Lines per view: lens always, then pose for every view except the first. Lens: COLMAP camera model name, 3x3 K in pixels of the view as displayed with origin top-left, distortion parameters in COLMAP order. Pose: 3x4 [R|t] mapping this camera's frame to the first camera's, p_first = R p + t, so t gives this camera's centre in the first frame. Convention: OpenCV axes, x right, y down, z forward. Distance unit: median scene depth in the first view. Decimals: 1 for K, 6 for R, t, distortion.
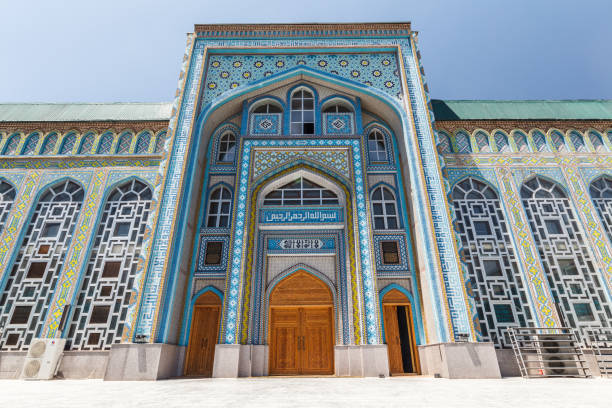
lens RADIAL K [[333.0, 0, 306.0], [0, 333.0, 204.0], [0, 0, 1]] dist [-0.001881, -0.000121]
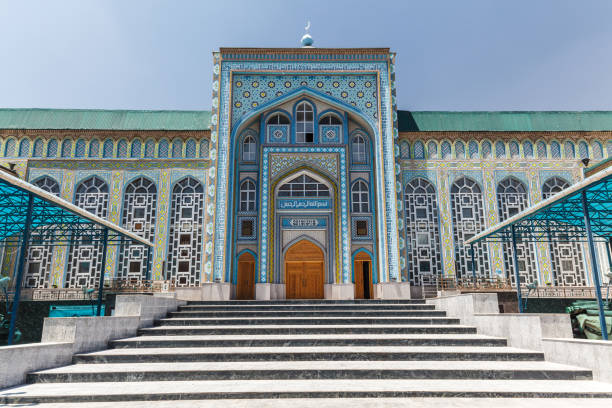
lens RADIAL K [[471.0, 0, 306.0], [0, 471.0, 204.0], [0, 0, 1]] dist [0.050310, 0.001153]
pose [[0.999723, 0.004173, 0.023178, -0.056397], [-0.009022, 0.976960, 0.213230, -0.424852], [-0.021754, -0.213380, 0.976727, -1.102083]]
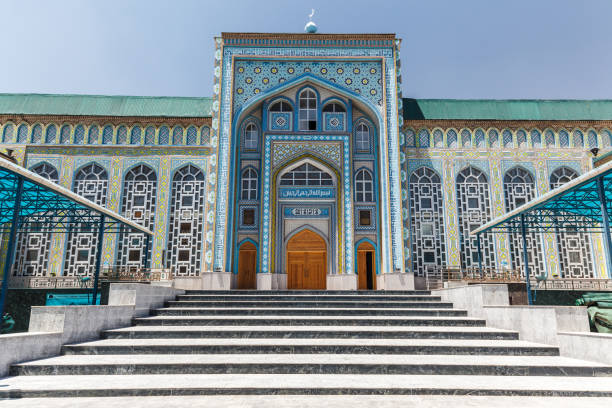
lens RADIAL K [[467.3, 0, 306.9], [0, 467.3, 202.1], [0, 0, 1]] dist [0.045473, -0.000946]
pose [[0.999757, 0.010700, 0.019255, -0.054137], [-0.014784, 0.973923, 0.226398, -0.399924], [-0.016330, -0.226628, 0.973845, -1.049719]]
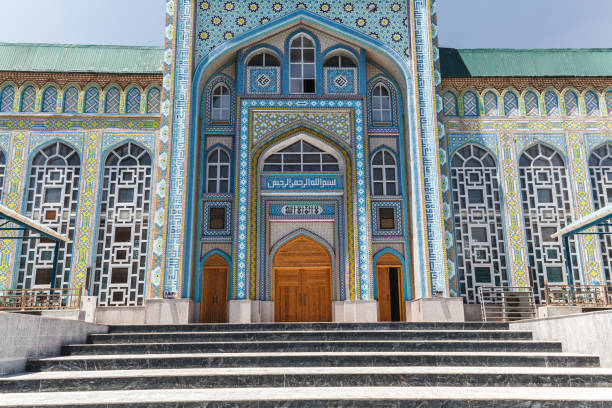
lens RADIAL K [[570.3, 0, 304.7], [0, 570.3, 202.7], [0, 0, 1]] dist [0.089694, -0.004727]
pose [[0.999330, 0.005196, 0.036232, -0.069353], [-0.012221, 0.980434, 0.196468, -0.250044], [-0.034502, -0.196779, 0.979841, -0.734767]]
